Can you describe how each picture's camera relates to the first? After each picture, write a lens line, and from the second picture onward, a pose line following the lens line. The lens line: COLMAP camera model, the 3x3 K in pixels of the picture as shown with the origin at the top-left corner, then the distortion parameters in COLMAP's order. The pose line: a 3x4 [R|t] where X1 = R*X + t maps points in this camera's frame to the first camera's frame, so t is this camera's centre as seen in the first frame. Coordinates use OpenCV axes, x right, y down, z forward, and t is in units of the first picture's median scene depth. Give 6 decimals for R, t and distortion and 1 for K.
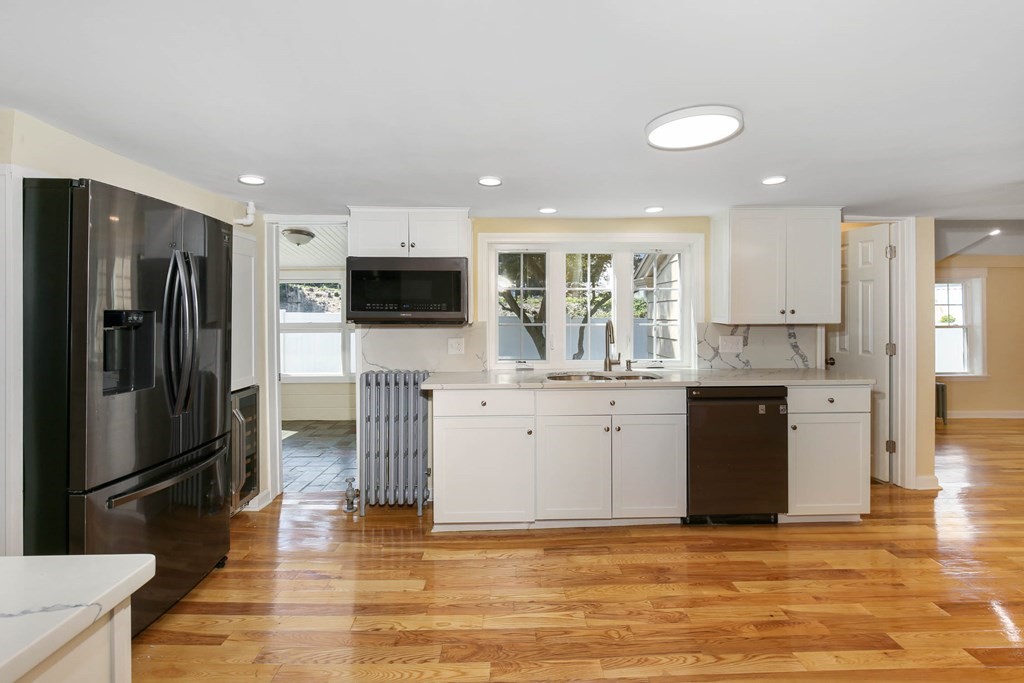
lens RADIAL K [[493.9, 0, 511.8], [0, 493.9, 303.0], [0, 0, 1]] dist [-0.010450, 0.001465]
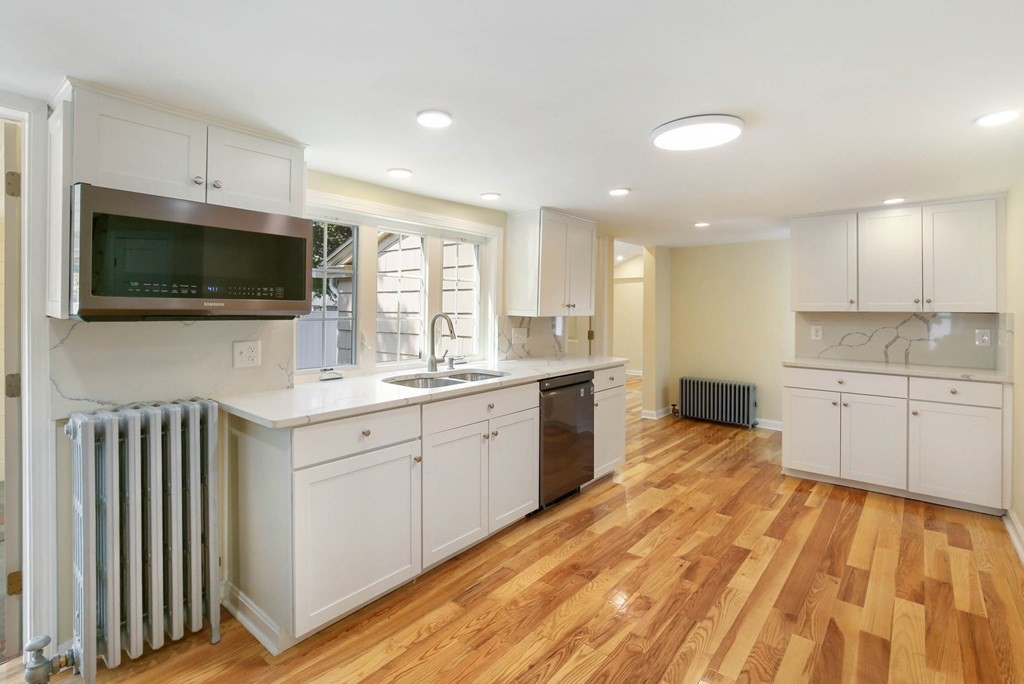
lens RADIAL K [[493.9, 0, 479.2], [0, 493.9, 300.7], [0, 0, 1]] dist [-0.010450, 0.001465]
pose [[0.656473, 0.018476, 0.754123, -0.464761], [-0.027346, 0.999626, -0.000685, 0.012291], [-0.753854, -0.020172, 0.656732, 0.409170]]
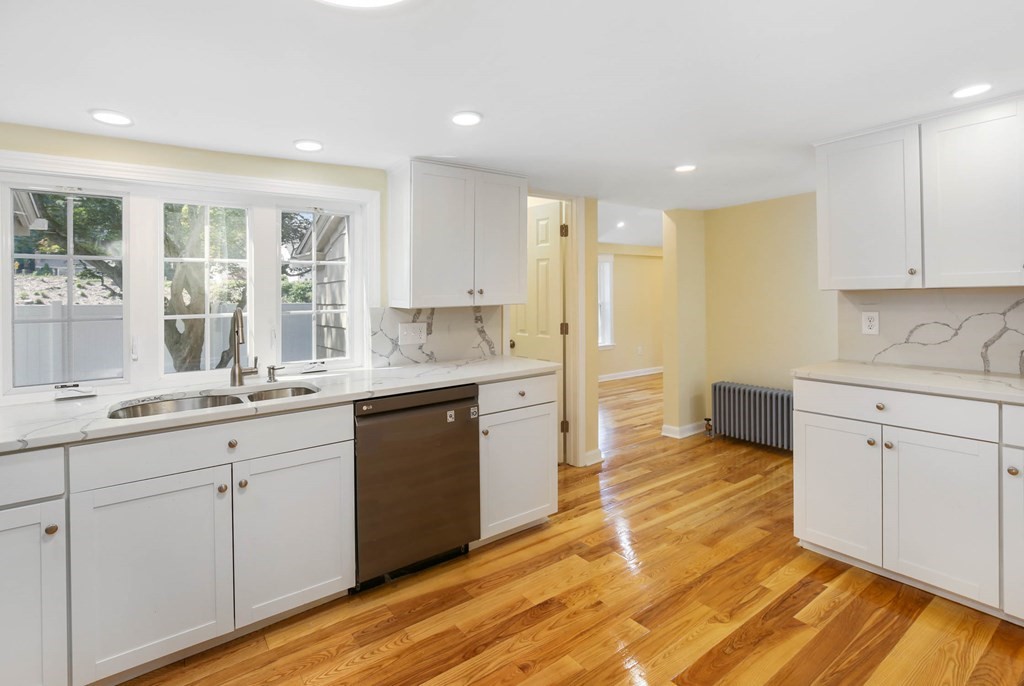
lens RADIAL K [[493.9, 0, 523.5], [0, 493.9, 290.3], [0, 0, 1]] dist [-0.010450, 0.001465]
pose [[0.801227, -0.008149, 0.598305, 0.122622], [0.003929, 0.999957, 0.008357, 0.008208], [-0.598347, -0.004346, 0.801225, 0.279608]]
